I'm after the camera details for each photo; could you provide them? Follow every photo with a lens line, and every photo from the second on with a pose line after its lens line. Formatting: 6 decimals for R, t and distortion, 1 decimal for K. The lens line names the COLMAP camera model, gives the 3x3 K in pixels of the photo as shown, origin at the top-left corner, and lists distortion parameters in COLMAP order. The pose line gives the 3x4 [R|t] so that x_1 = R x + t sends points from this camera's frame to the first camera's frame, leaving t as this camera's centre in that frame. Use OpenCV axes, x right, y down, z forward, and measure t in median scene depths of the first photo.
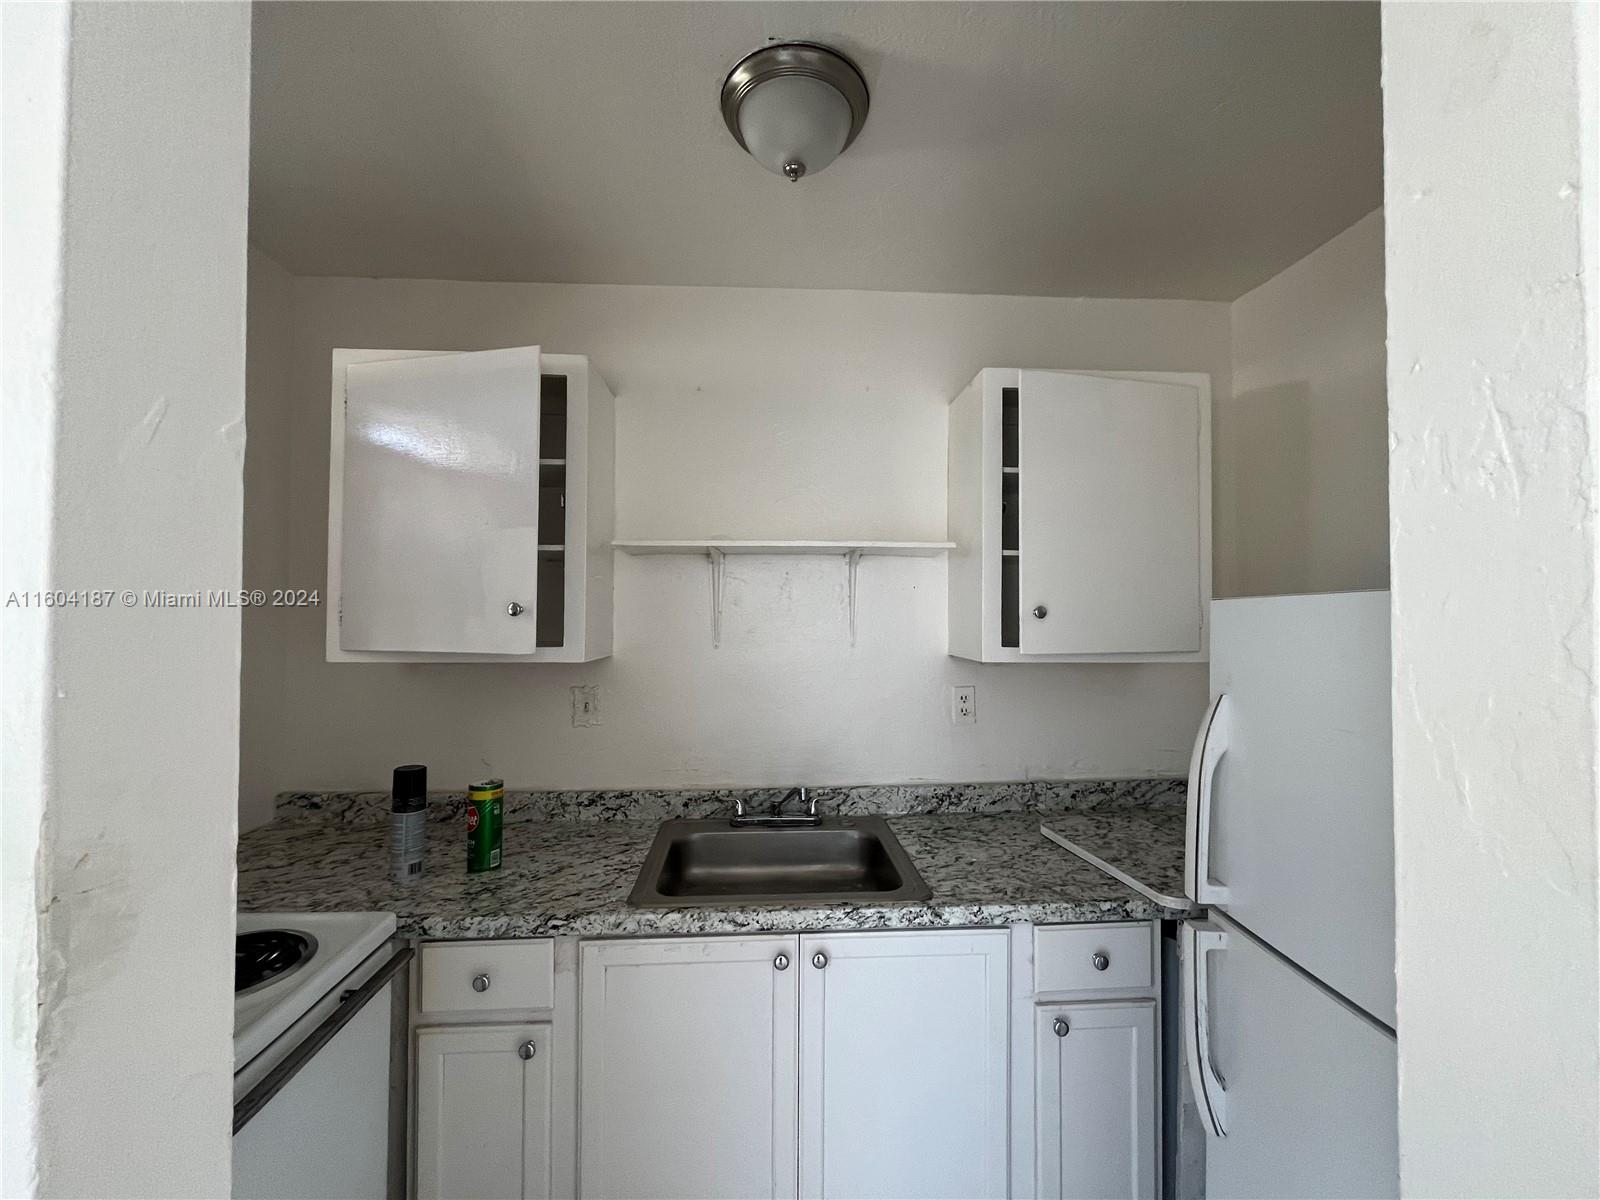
lens RADIAL K [[647.5, 0, 796.7], [0, 647.5, 603.7], [0, 0, 1]] dist [-0.001328, -0.000007]
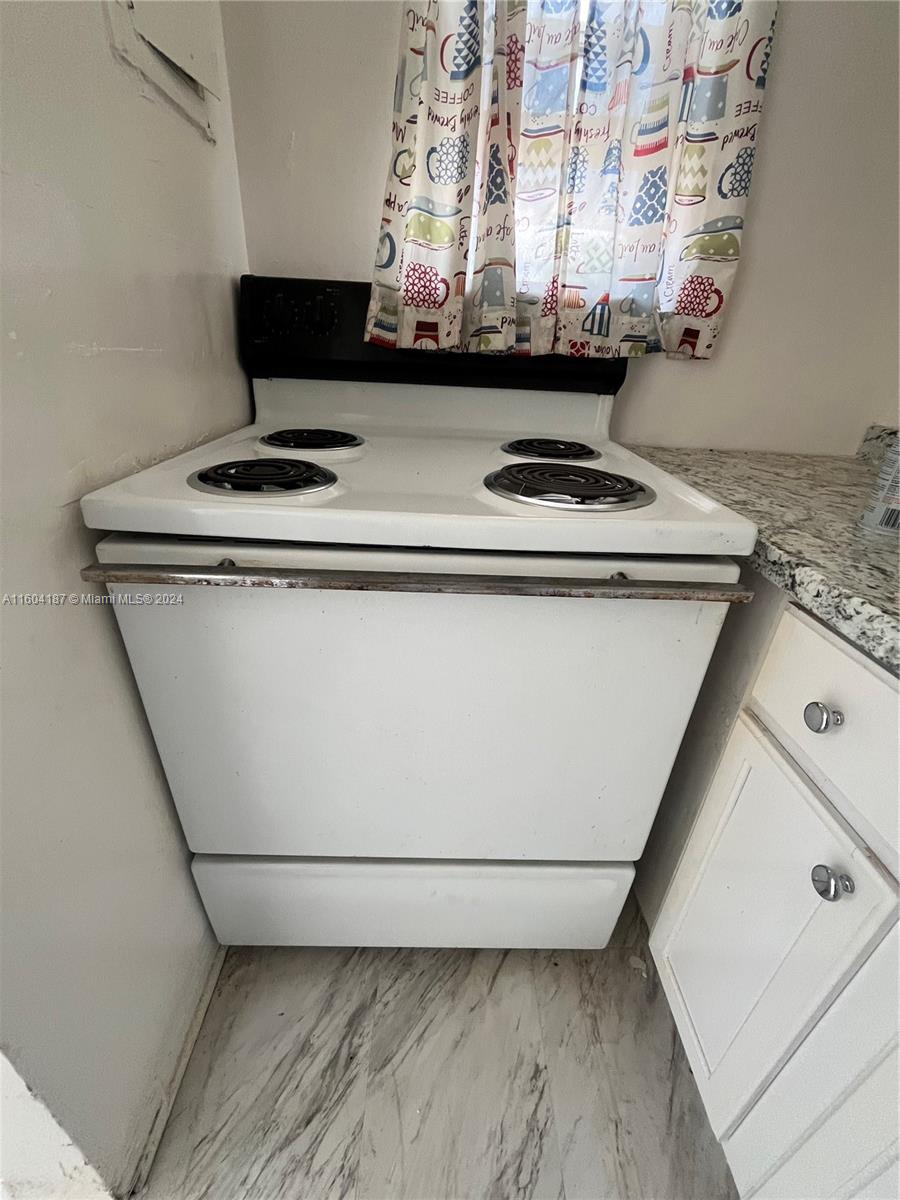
lens RADIAL K [[485.6, 0, 450.0], [0, 485.6, 600.0], [0, 0, 1]] dist [-0.001328, -0.000007]
pose [[-0.051357, 0.447306, -0.892905, -0.156828], [-0.017073, 0.893561, 0.448616, 0.324083], [0.998534, 0.038284, -0.038254, 0.700526]]
